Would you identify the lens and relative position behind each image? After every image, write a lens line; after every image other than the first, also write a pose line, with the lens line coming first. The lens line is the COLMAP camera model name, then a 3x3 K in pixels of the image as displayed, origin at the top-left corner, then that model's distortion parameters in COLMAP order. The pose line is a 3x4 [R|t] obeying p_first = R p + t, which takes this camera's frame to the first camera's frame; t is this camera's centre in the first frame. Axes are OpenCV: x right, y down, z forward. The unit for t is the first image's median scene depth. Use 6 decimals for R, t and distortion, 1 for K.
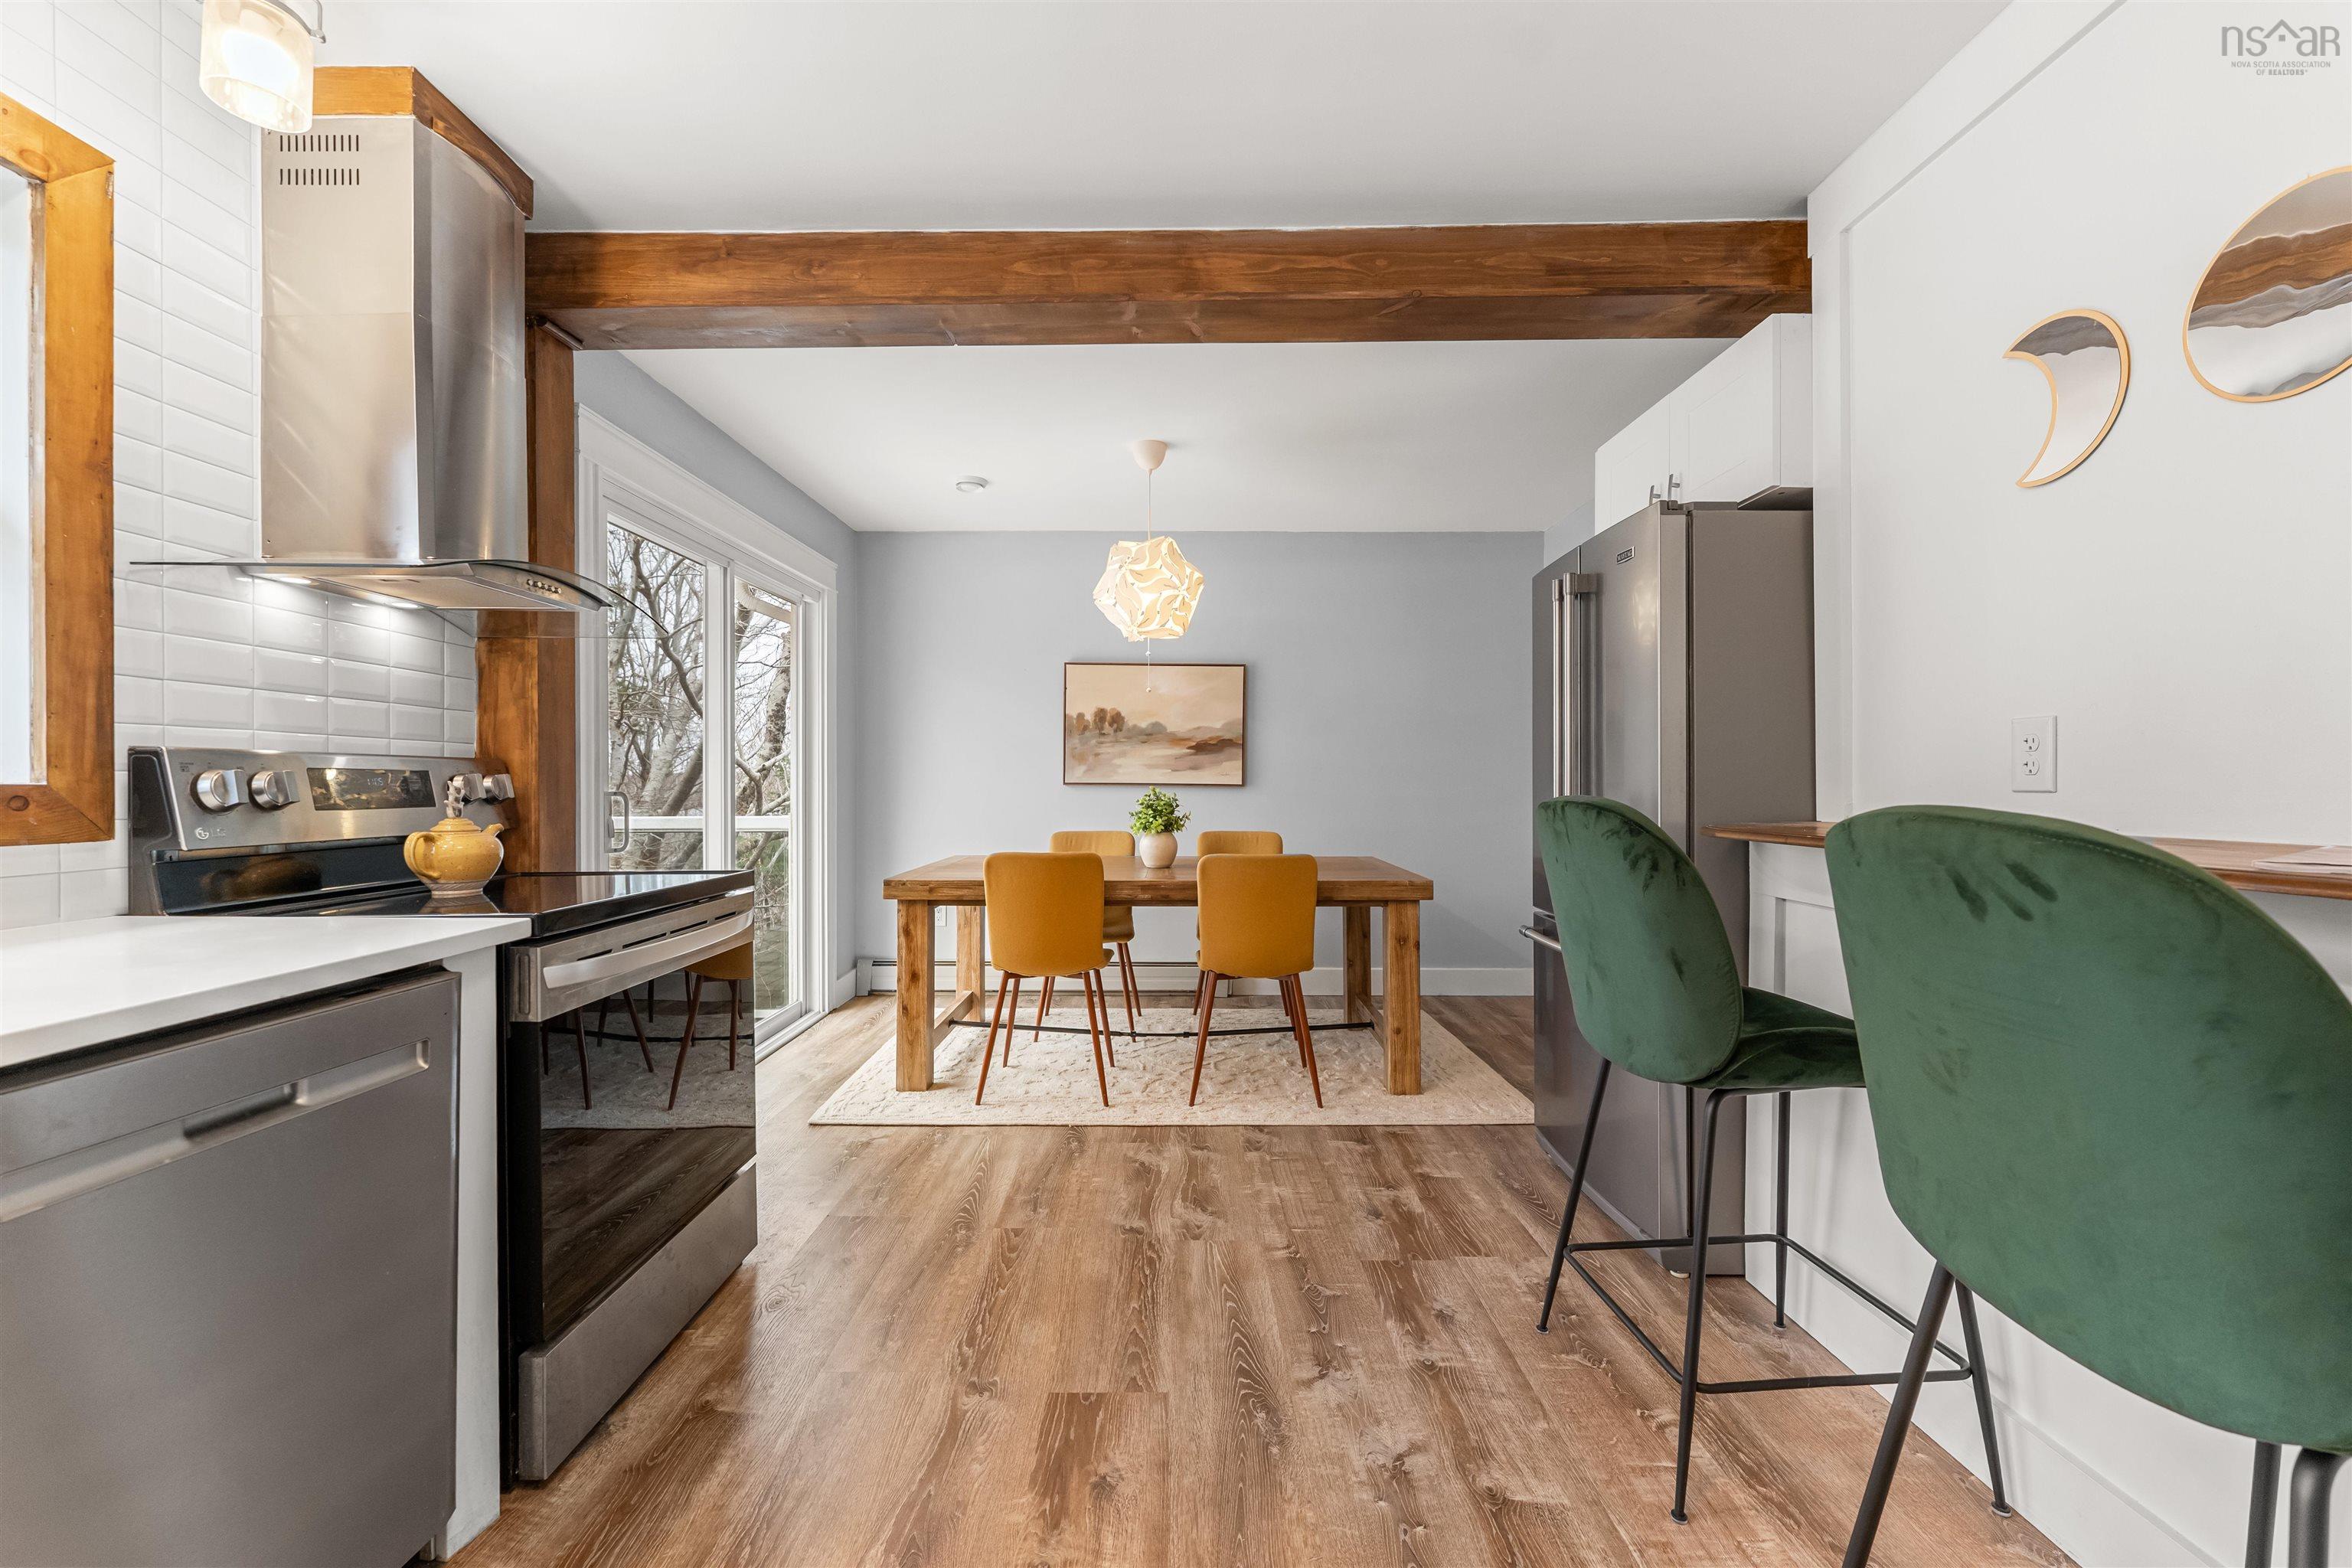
lens RADIAL K [[947.1, 0, 1169.0], [0, 947.1, 783.4], [0, 0, 1]] dist [-0.001106, 0.000232]
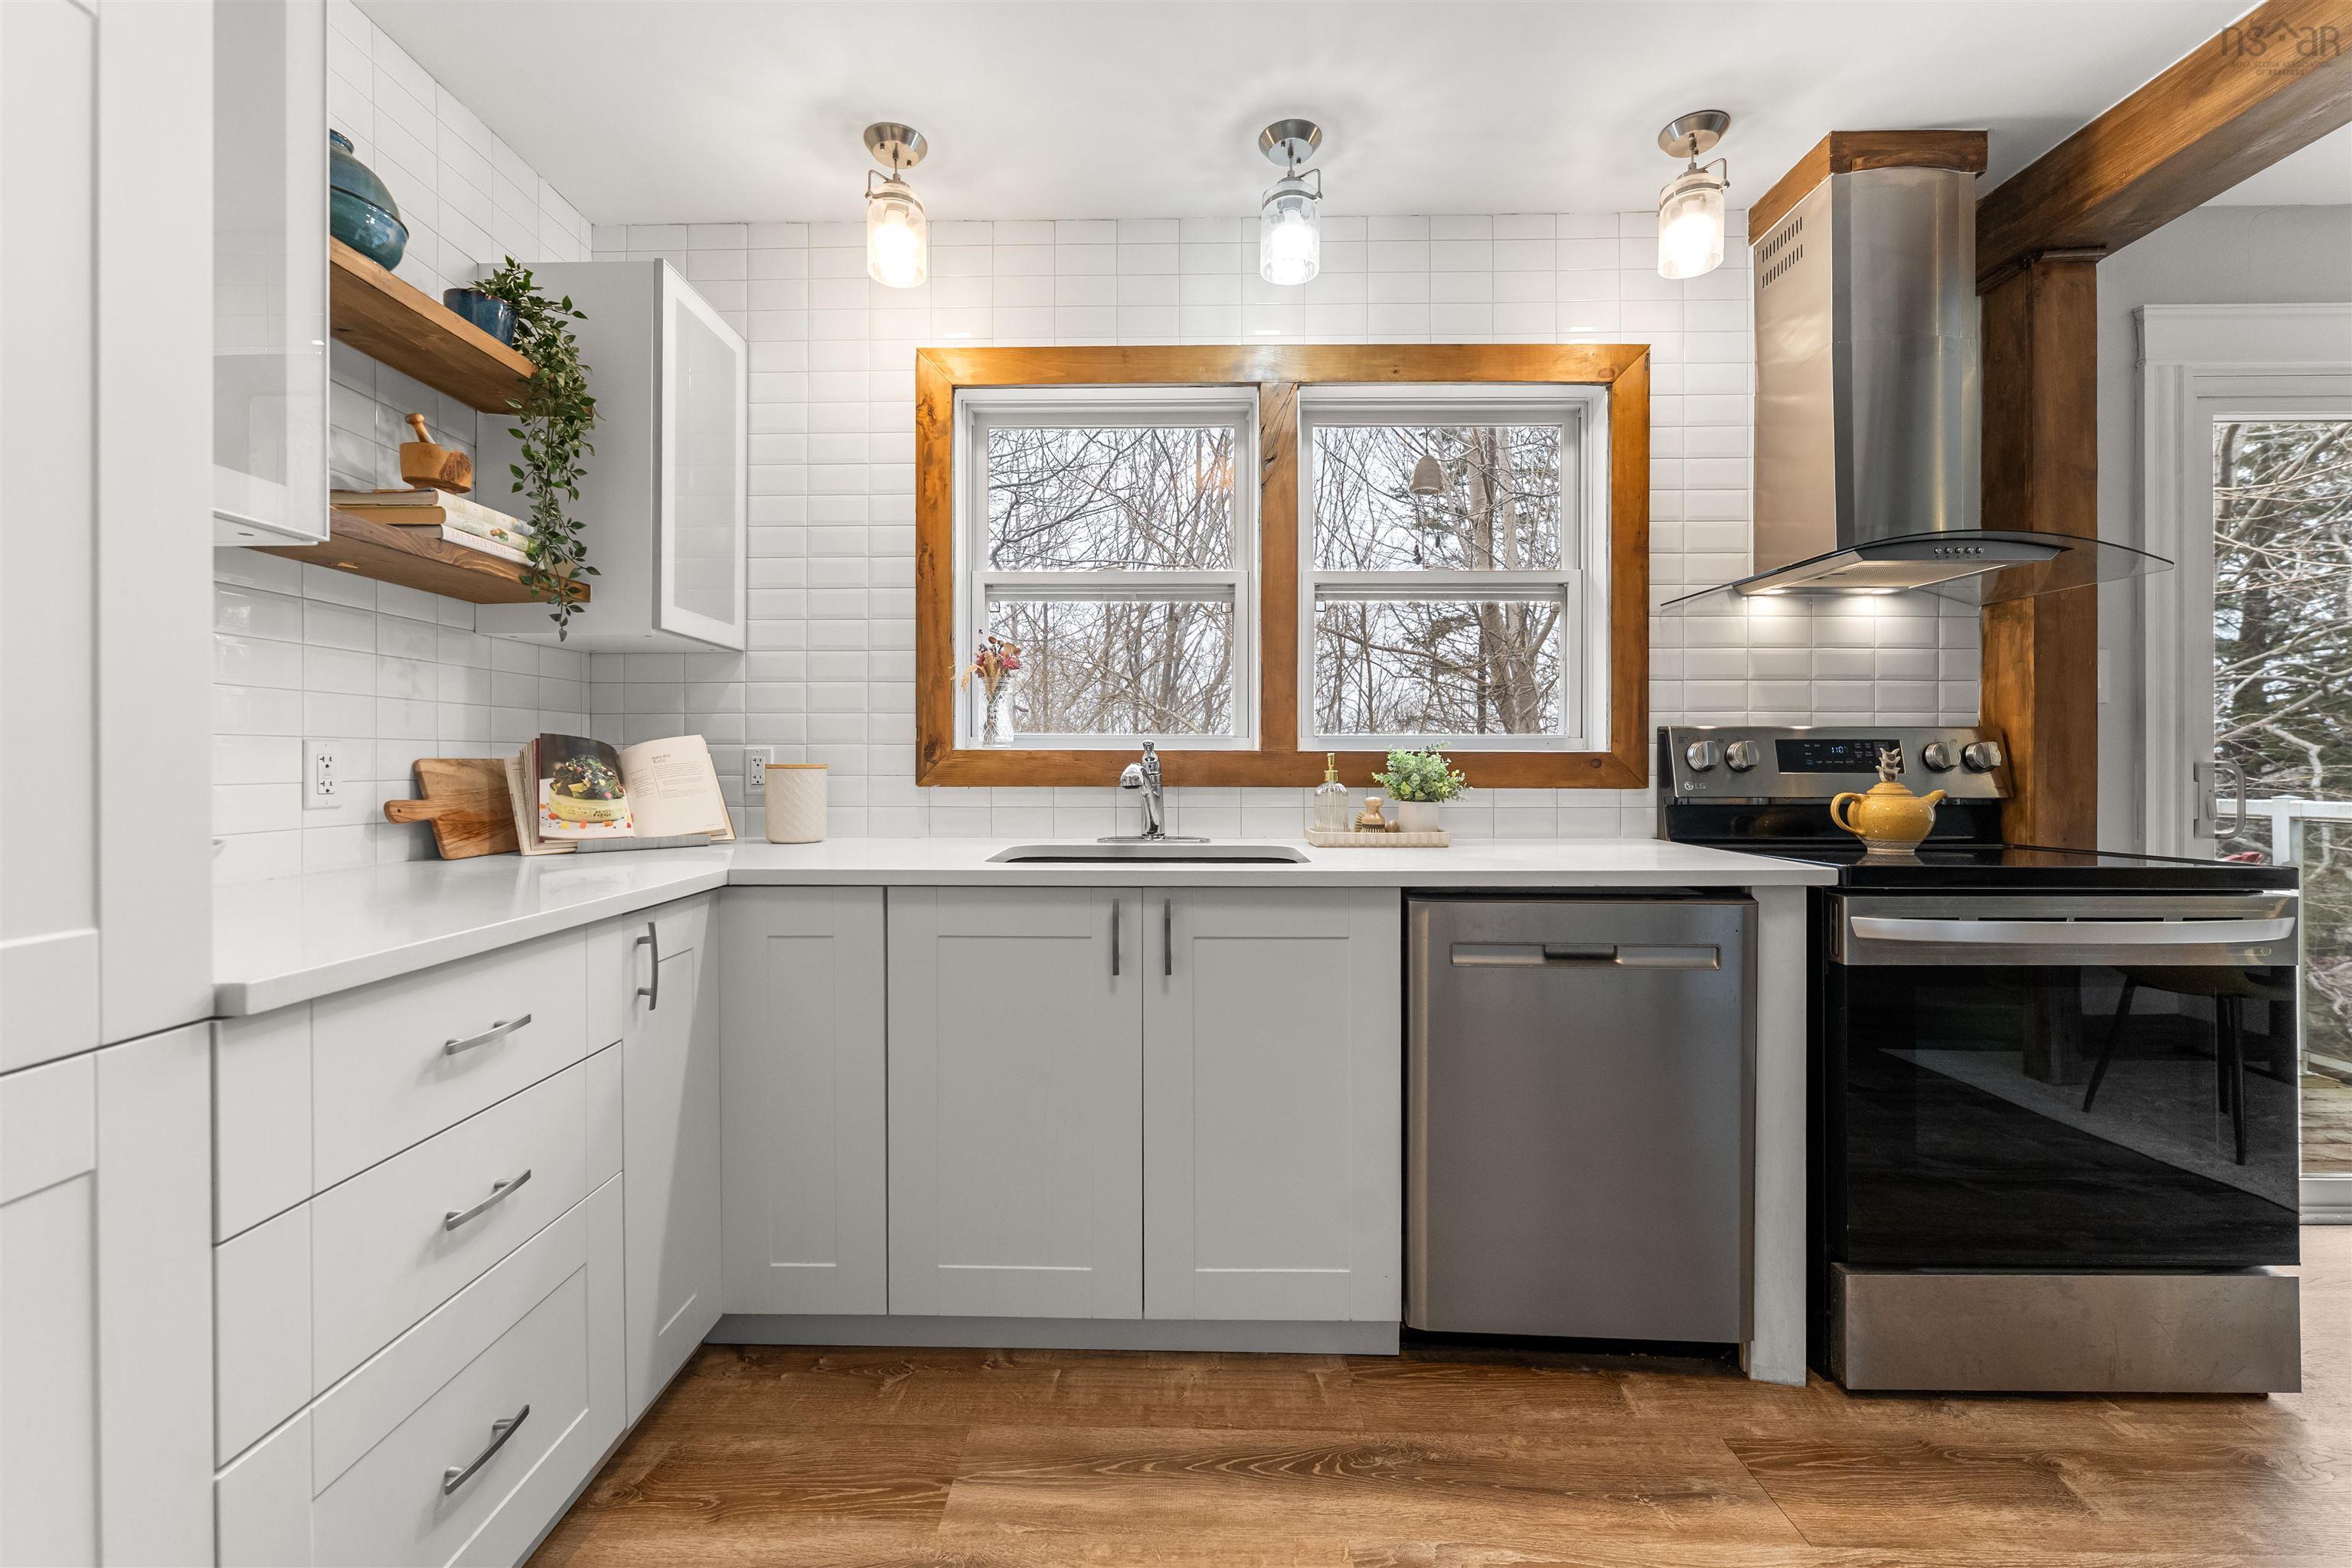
lens RADIAL K [[973.3, 0, 1159.0], [0, 973.3, 764.4], [0, 0, 1]] dist [-0.004192, -0.000487]
pose [[-0.014447, 0.000031, -0.999896, 0.209821], [-0.001466, 0.999999, 0.000052, 0.009859], [0.999895, 0.001467, -0.014447, 0.102507]]
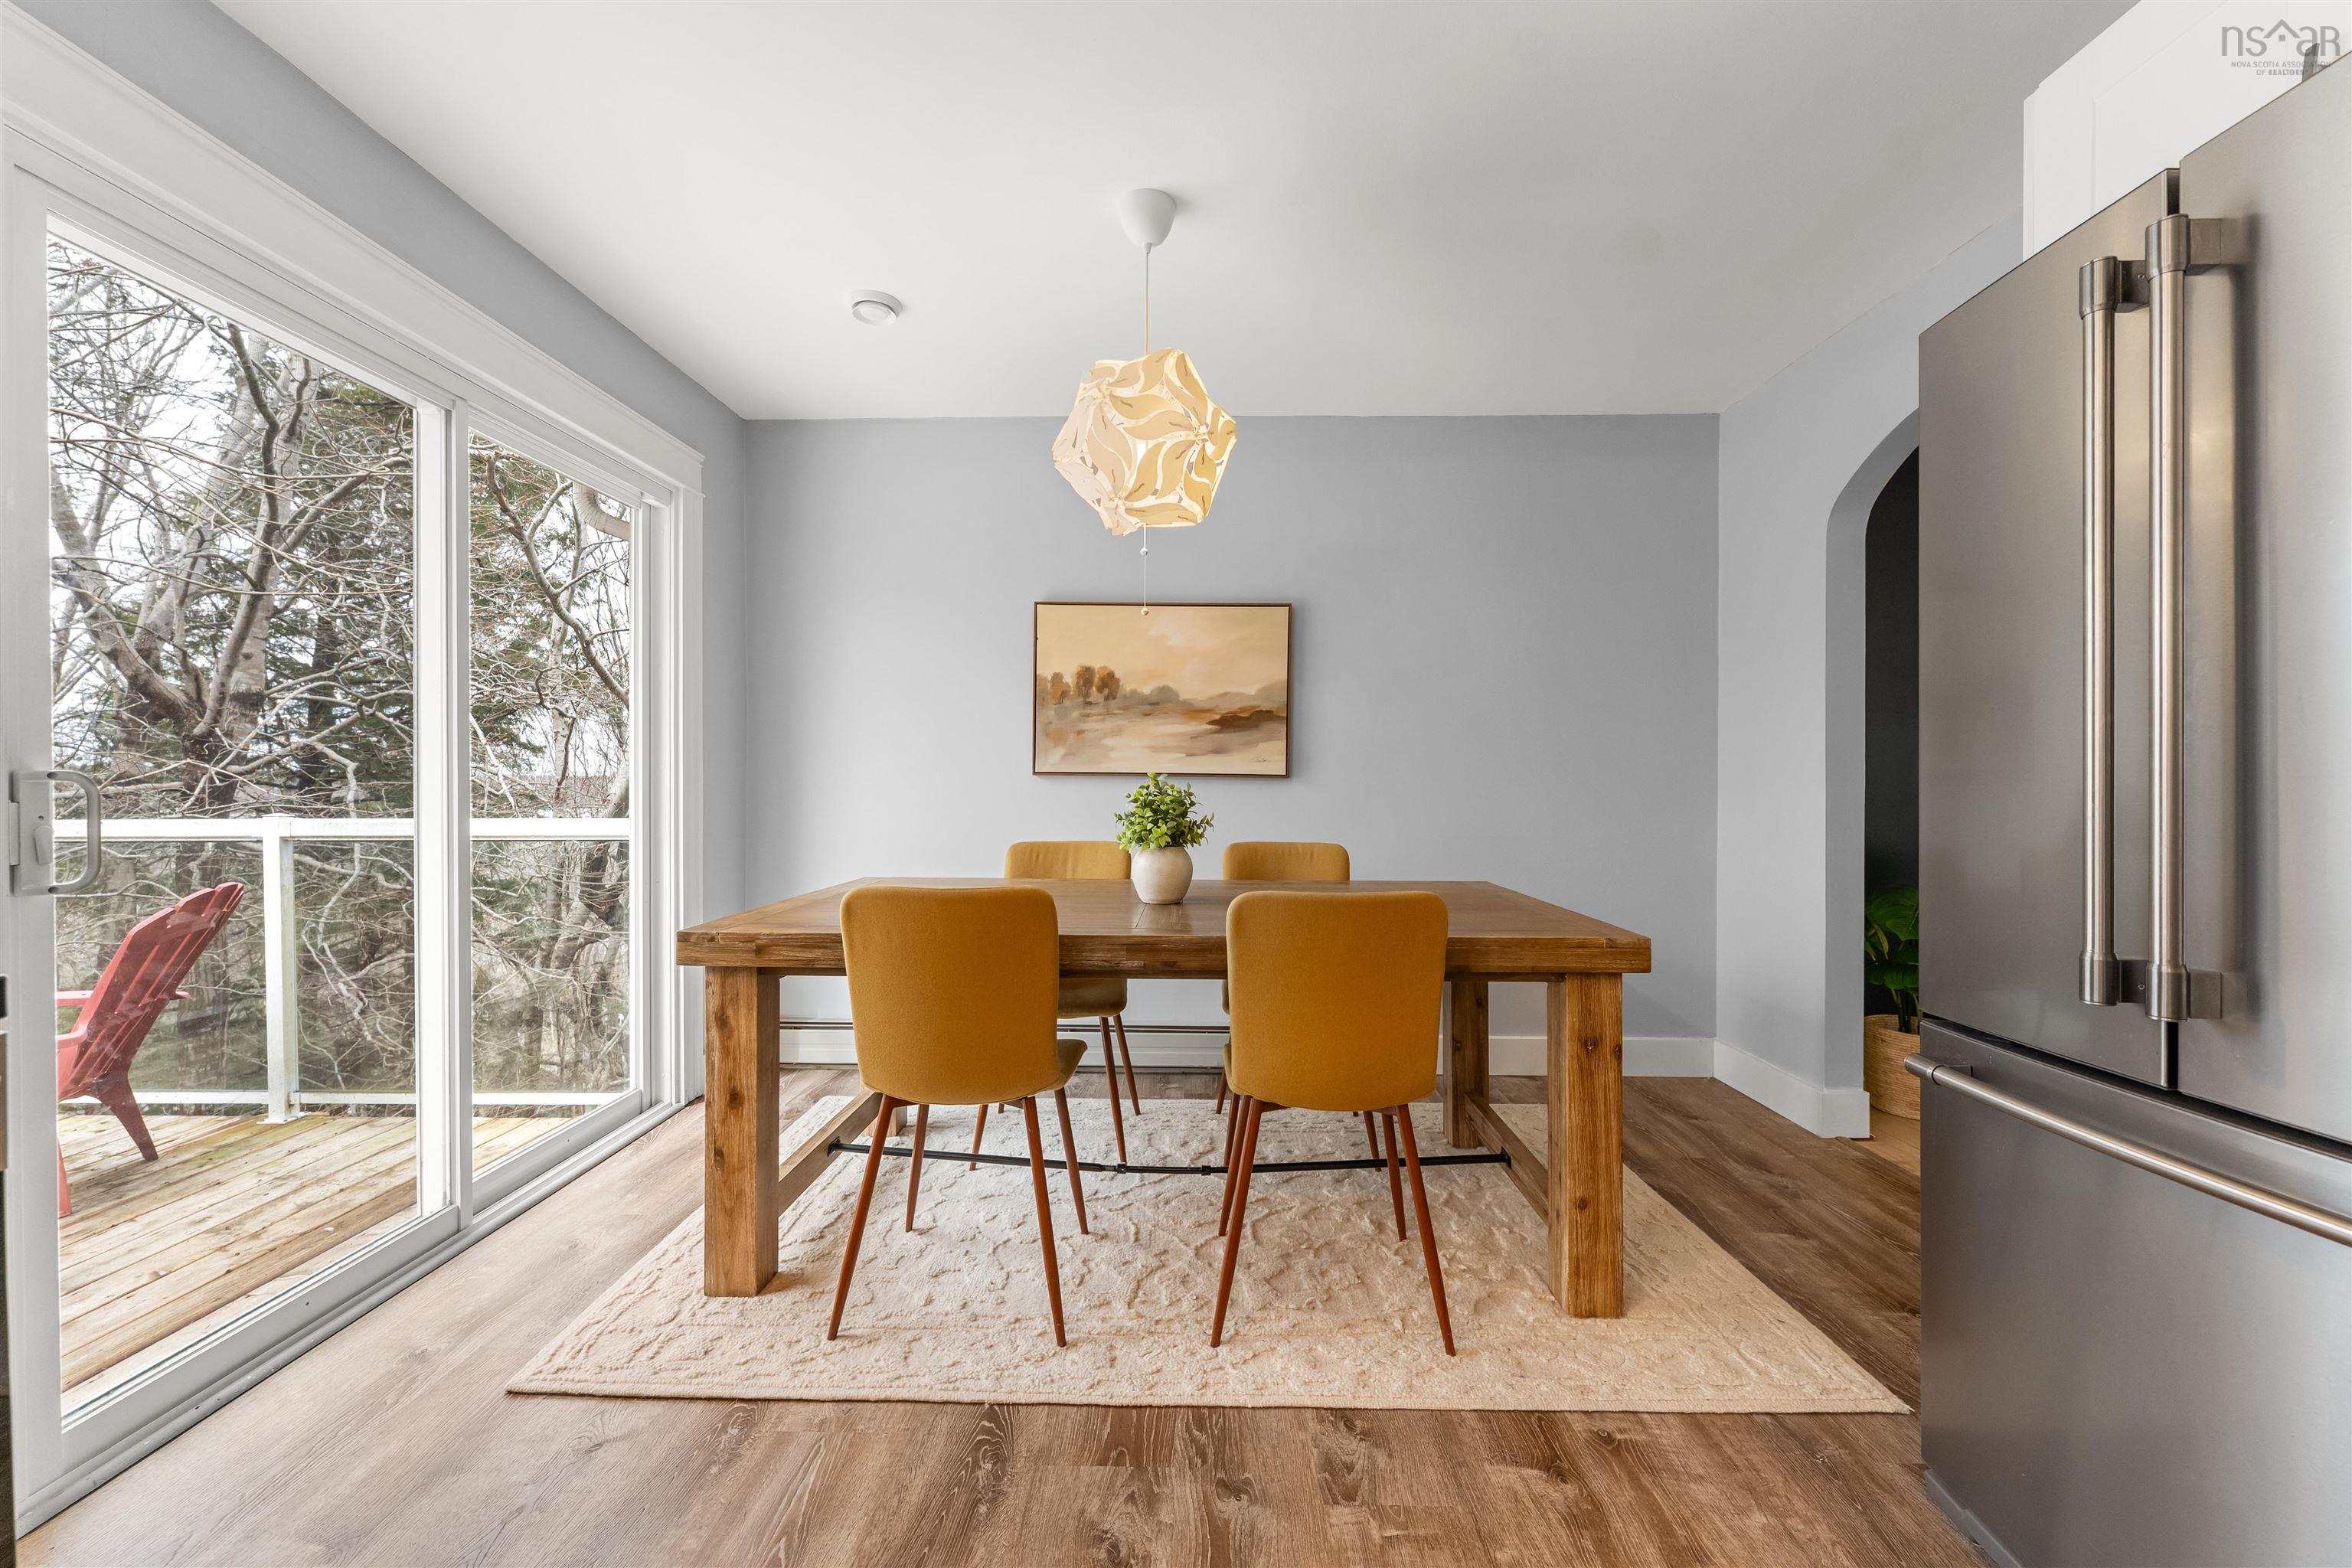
lens RADIAL K [[947.1, 0, 1169.0], [0, 947.1, 783.4], [0, 0, 1]] dist [-0.001106, 0.000232]
pose [[0.999771, 0.001761, -0.021334, 0.007815], [-0.001790, 0.999997, -0.001365, 0.012956], [0.021332, 0.001403, 0.999771, 0.444589]]
